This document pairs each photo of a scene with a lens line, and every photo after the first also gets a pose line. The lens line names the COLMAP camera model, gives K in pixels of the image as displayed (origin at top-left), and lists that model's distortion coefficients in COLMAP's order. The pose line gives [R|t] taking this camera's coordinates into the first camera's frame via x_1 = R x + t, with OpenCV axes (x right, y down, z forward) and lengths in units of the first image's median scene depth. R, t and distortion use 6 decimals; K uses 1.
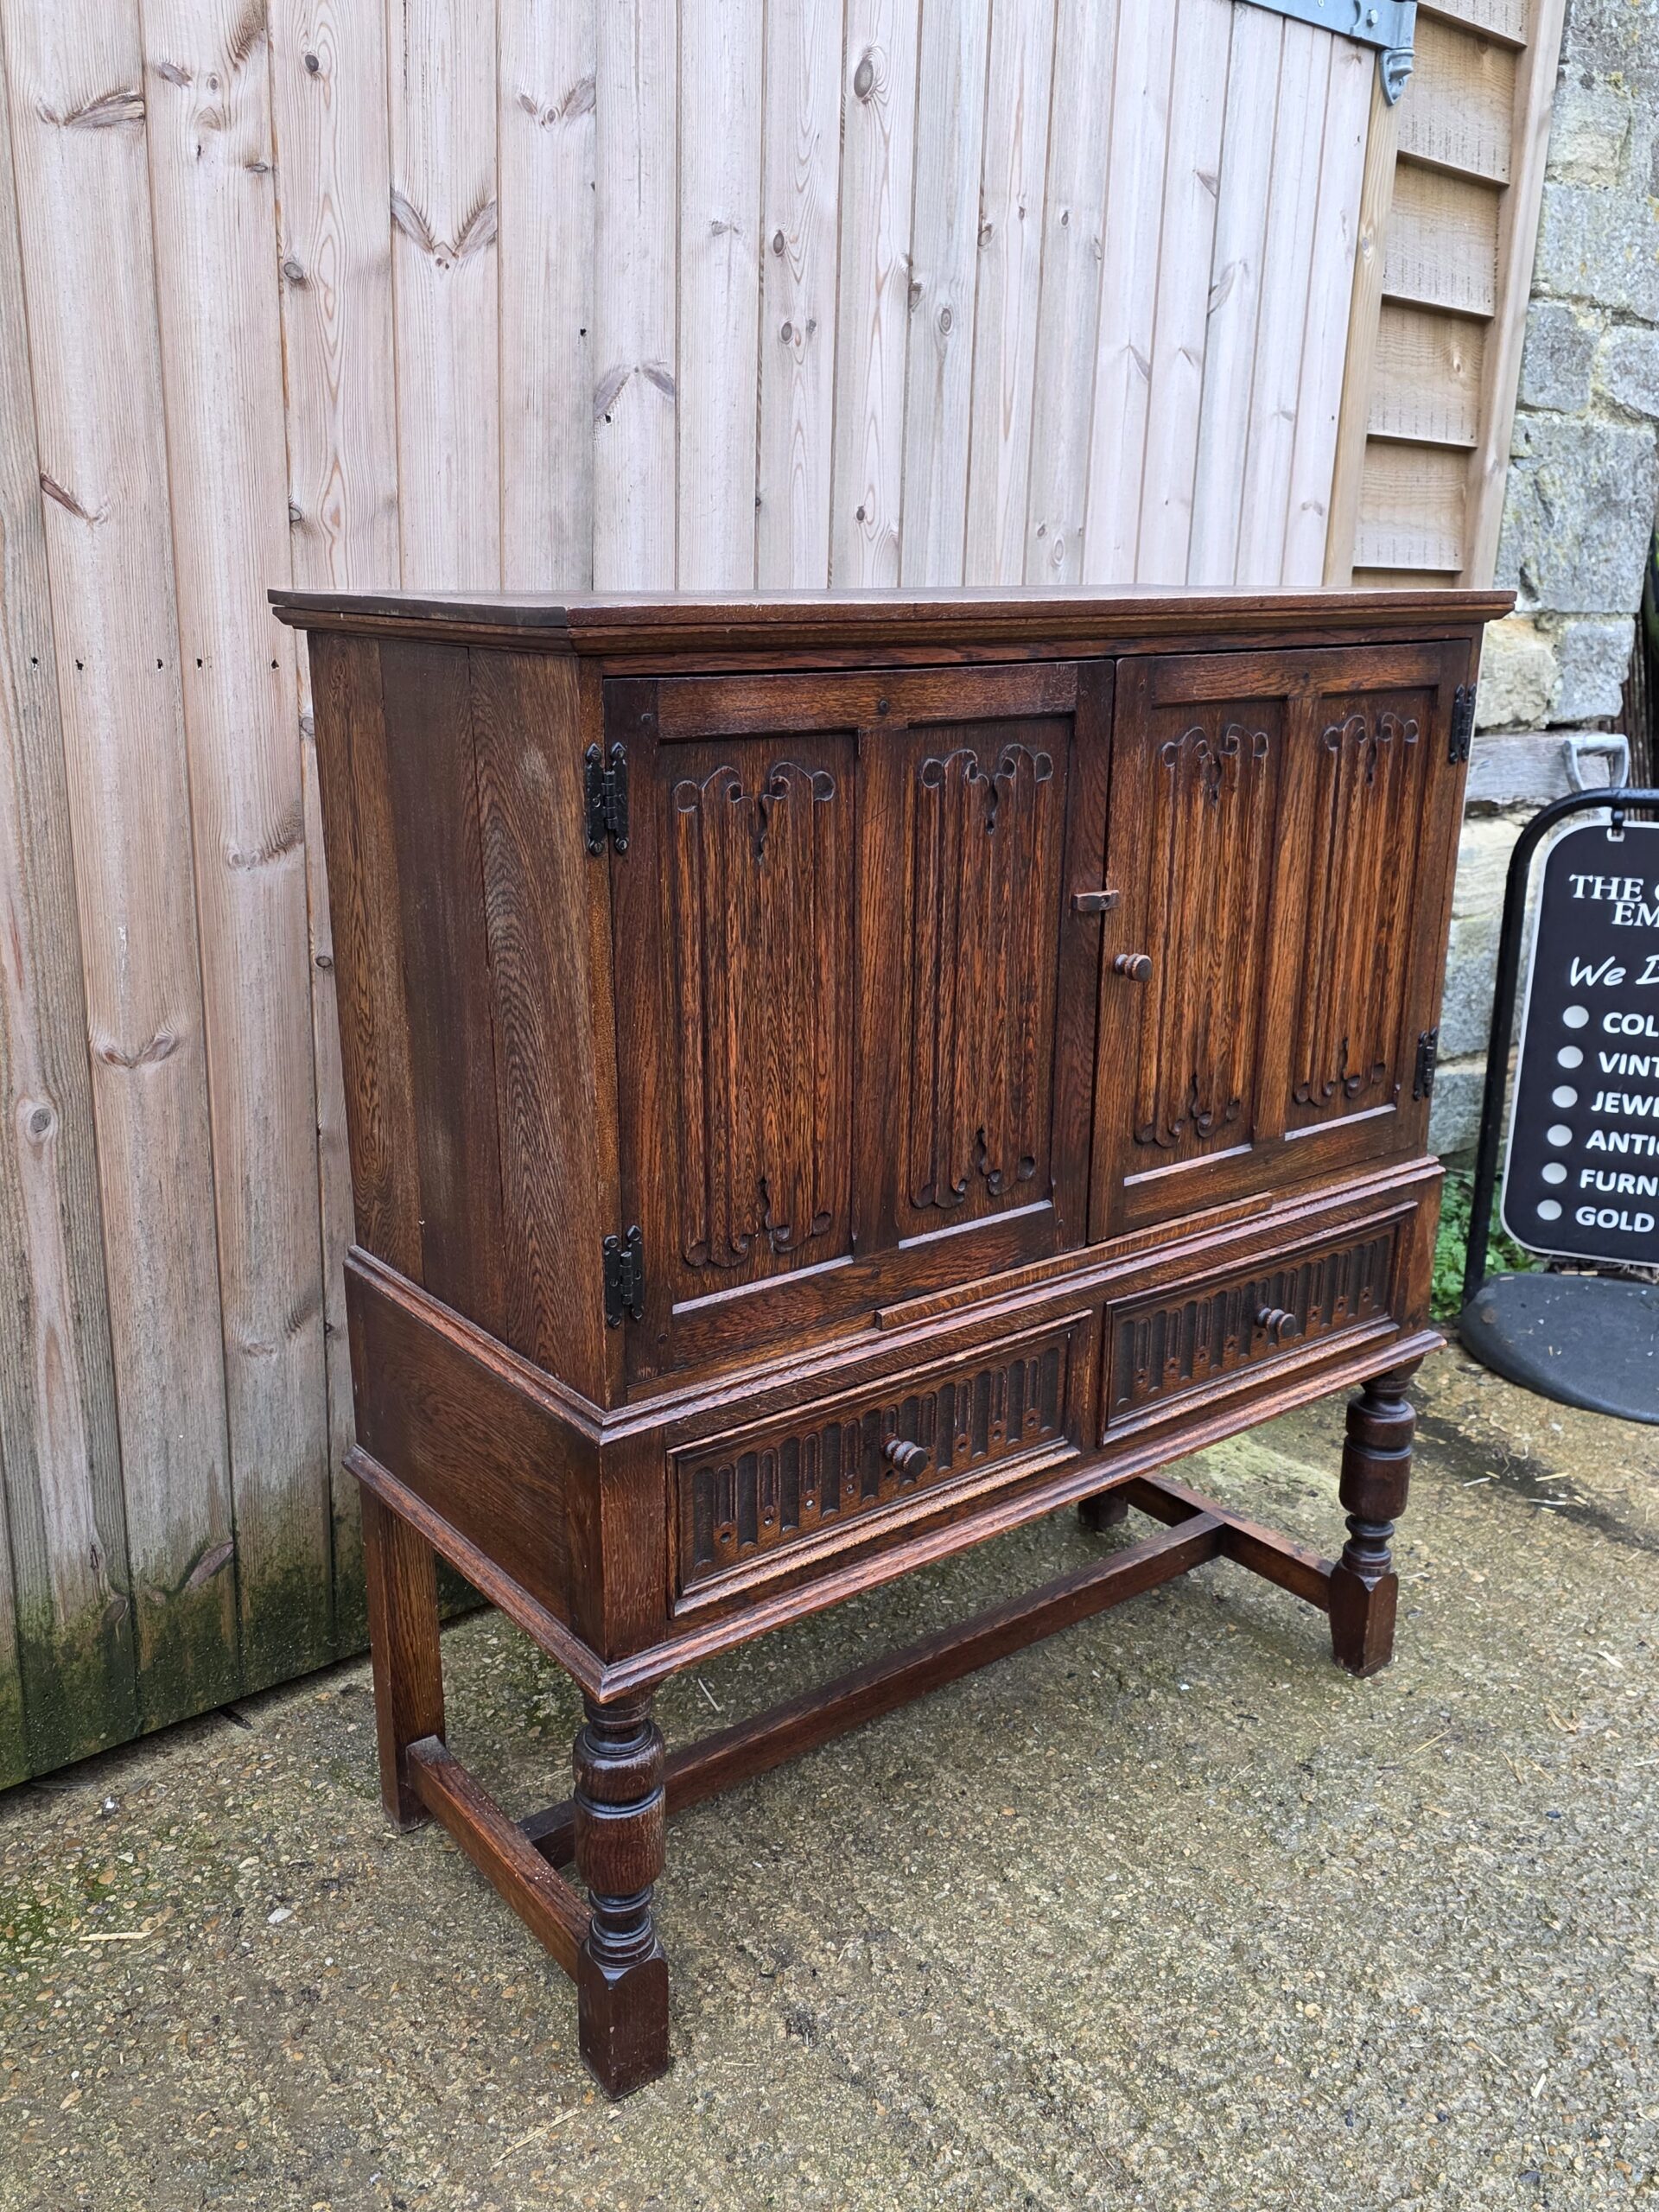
lens RADIAL K [[1829.0, 0, 822.1], [0, 1829.0, 1127.5], [0, 0, 1]] dist [0.072262, -0.082226]
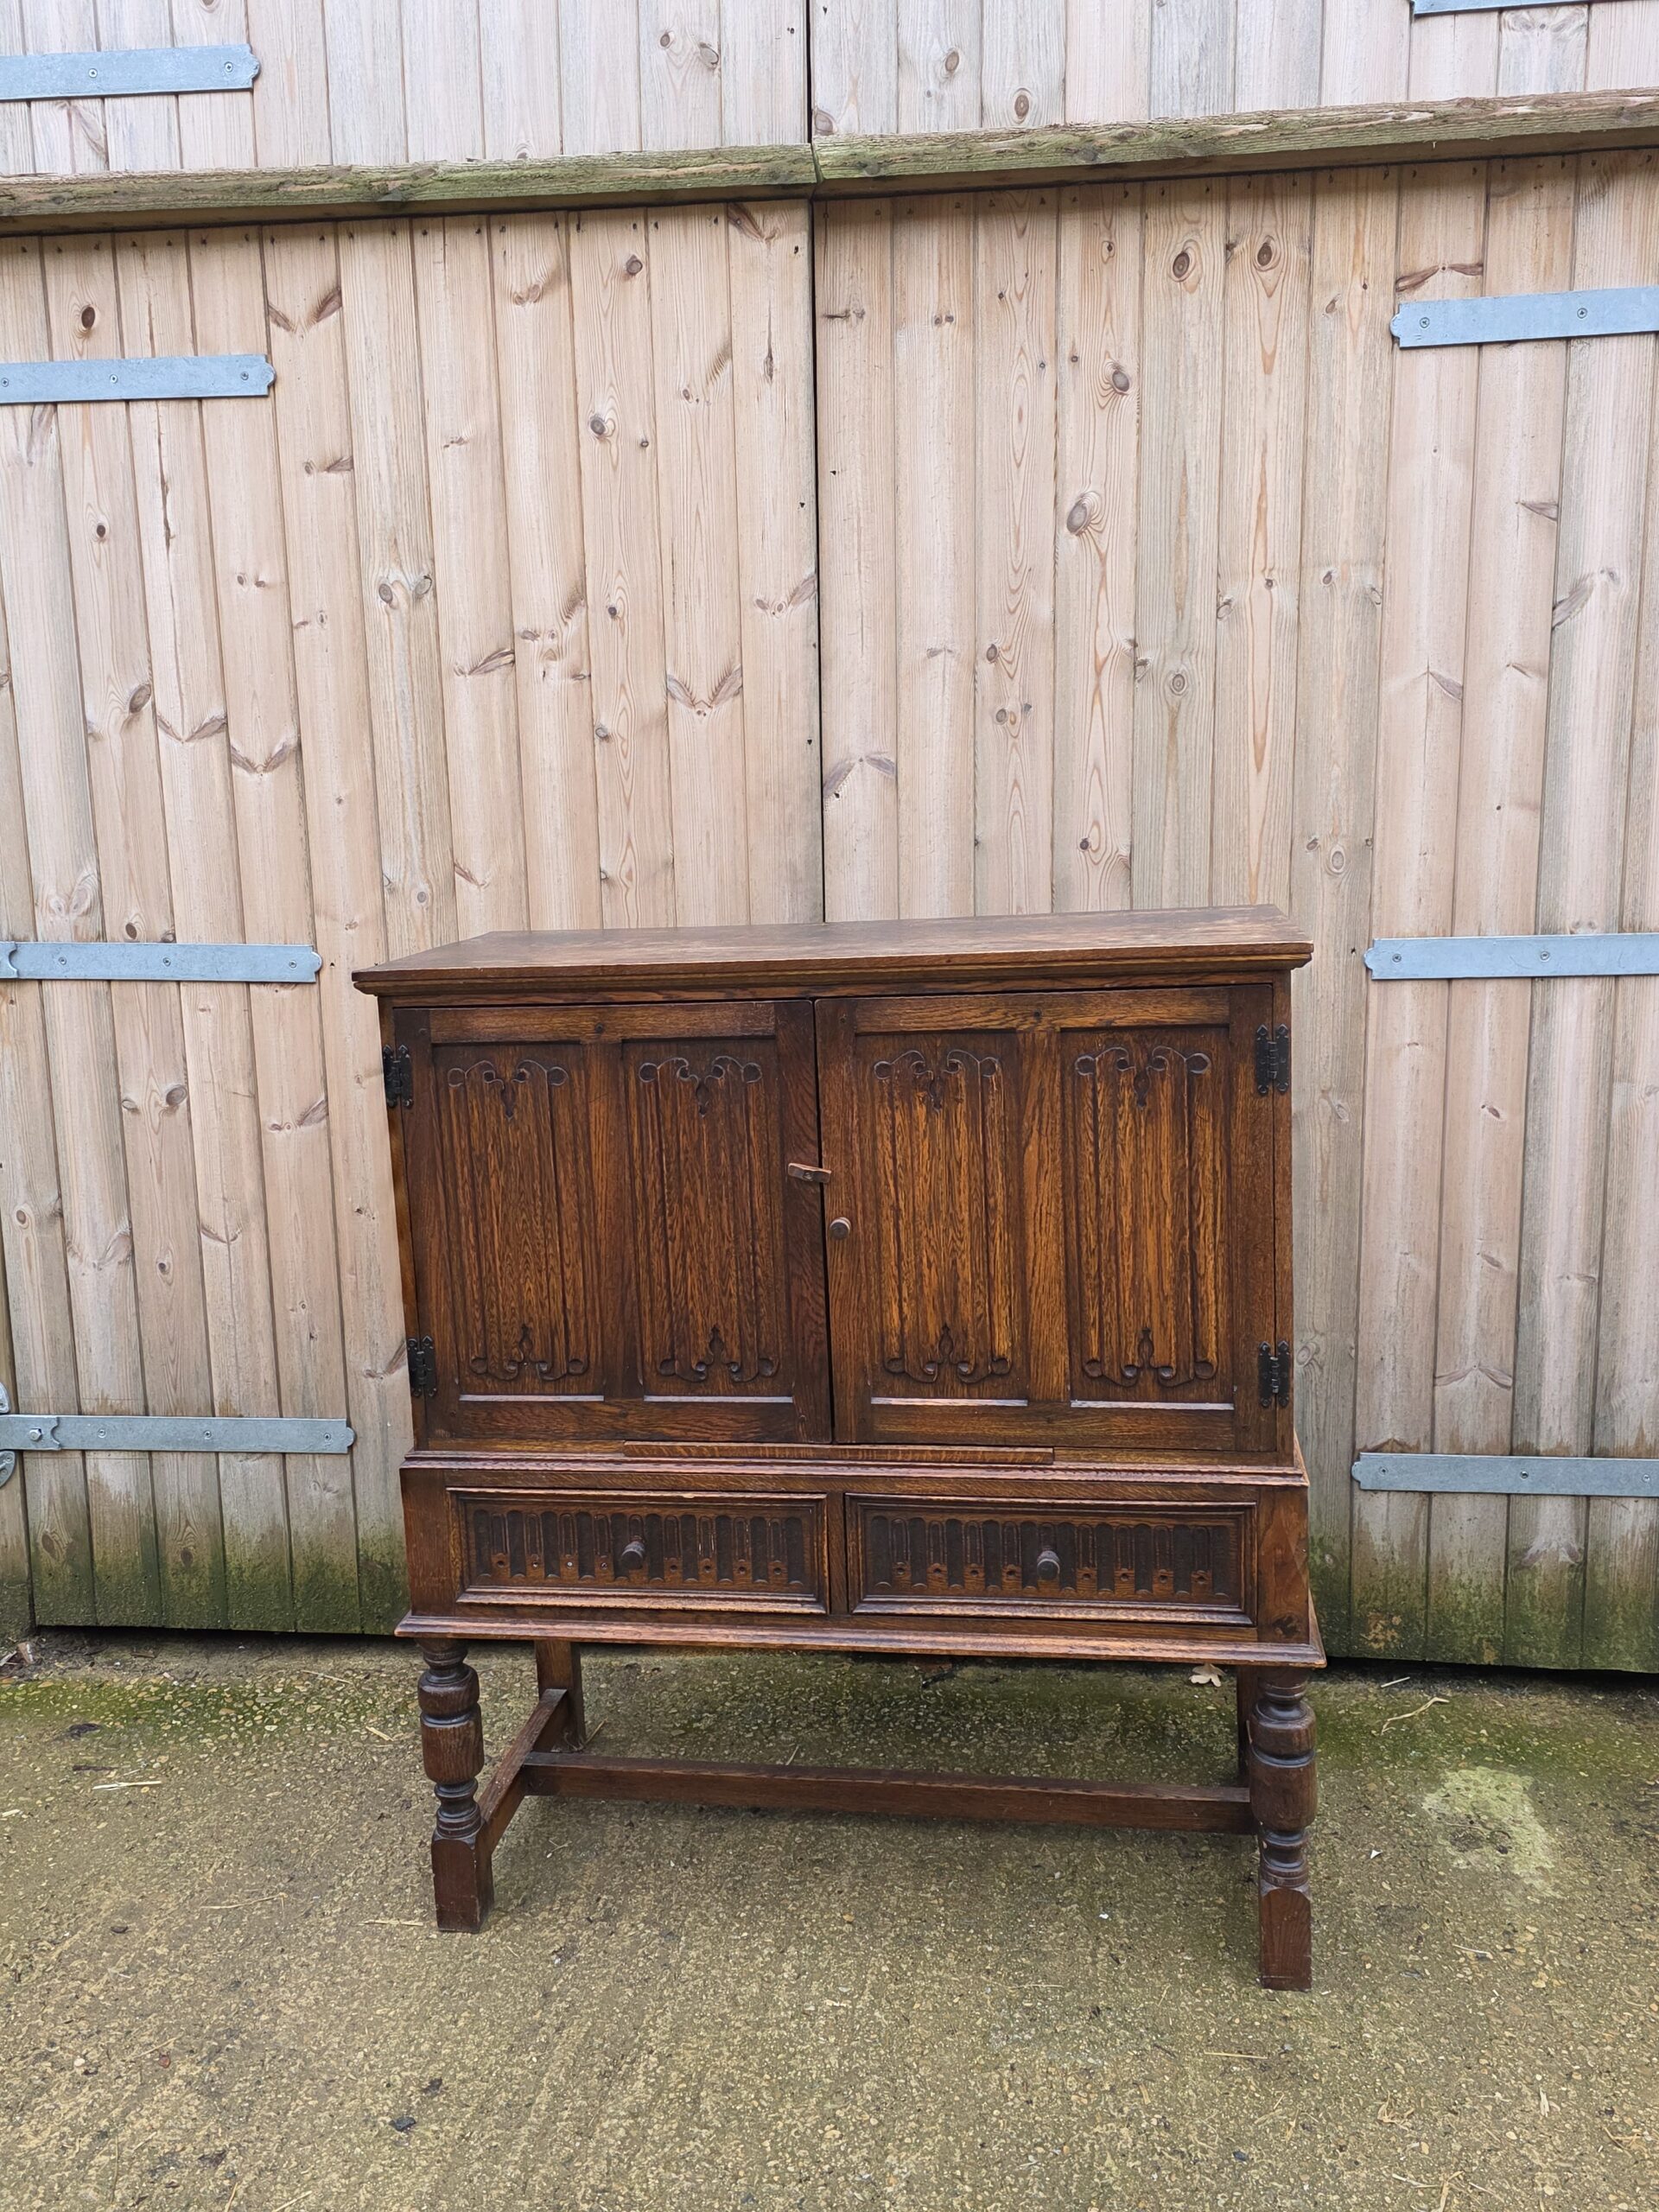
lens RADIAL K [[1829.0, 0, 798.5], [0, 1829.0, 1078.1], [0, 0, 1]] dist [0.072262, -0.082226]
pose [[0.673362, 0.085494, -0.734353, 0.995312], [-0.170082, 0.984563, -0.041331, -0.122653], [0.719483, 0.152731, 0.677508, 0.081752]]
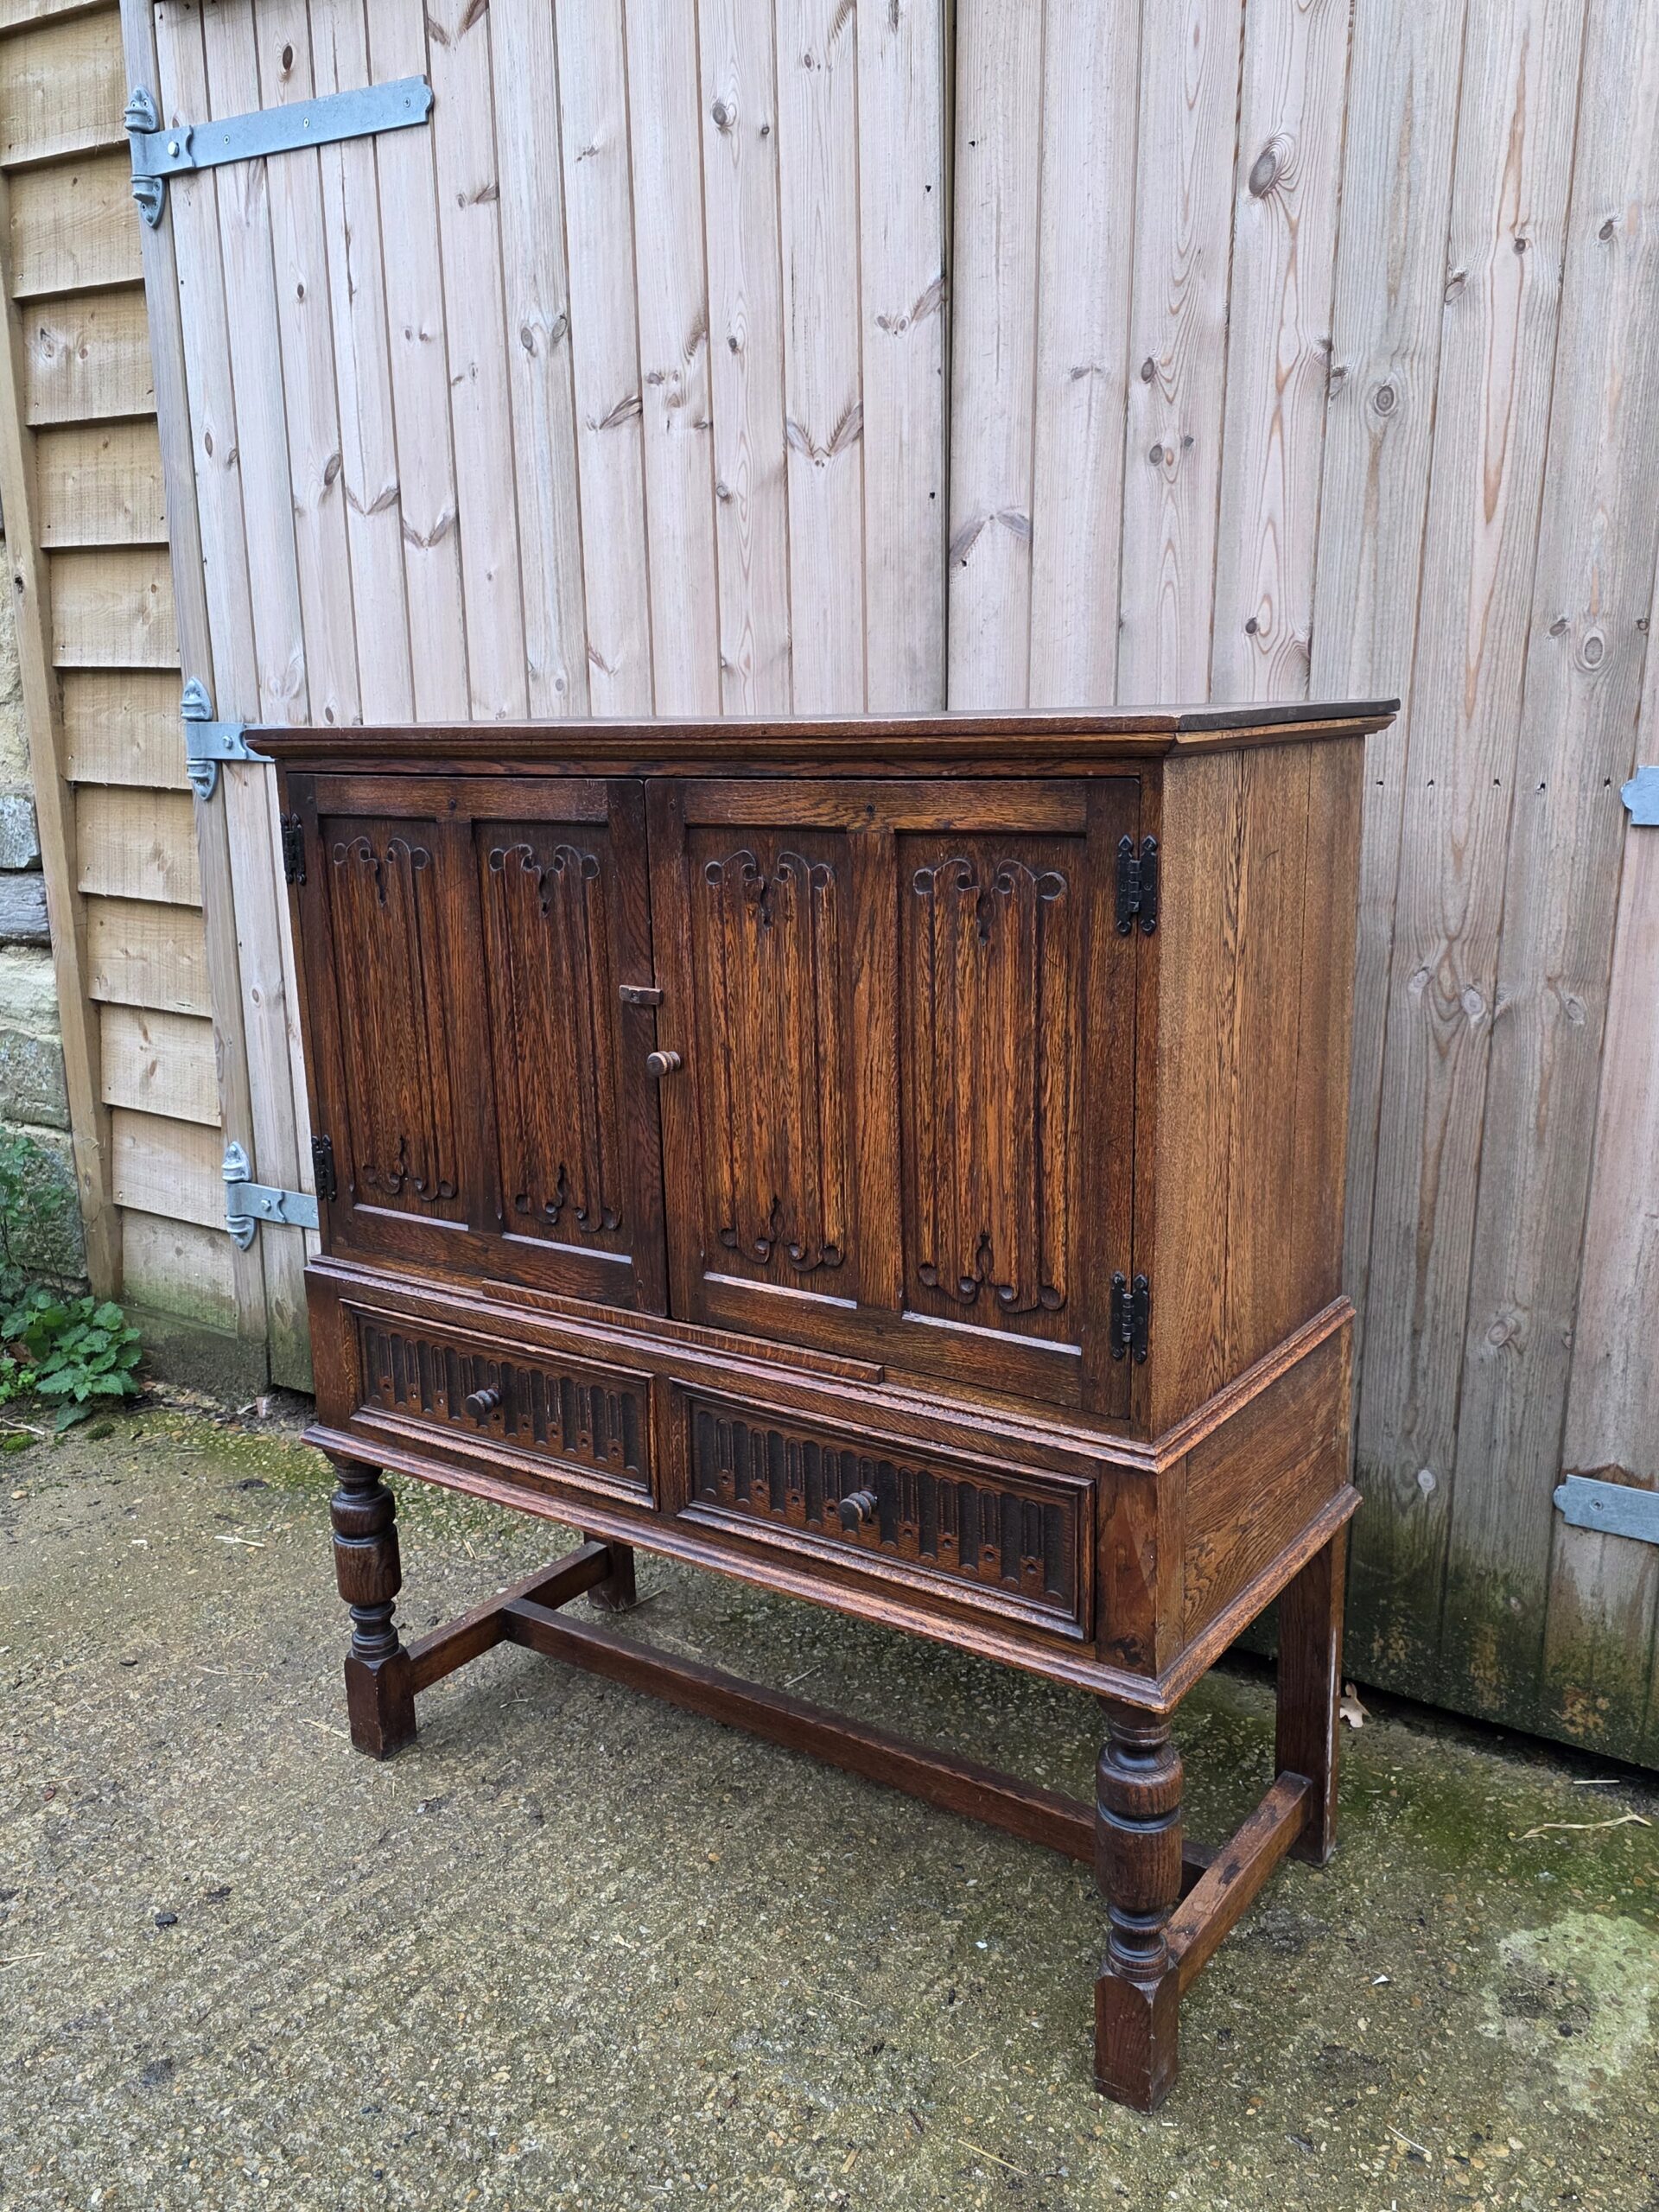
lens RADIAL K [[1829.0, 0, 812.8], [0, 1829.0, 1130.6], [0, 0, 1]] dist [0.072262, -0.082226]
pose [[0.288294, 0.211667, -0.933854, 1.098603], [-0.256651, 0.956658, 0.137604, -0.200969], [0.922506, 0.200004, 0.330123, 0.673909]]
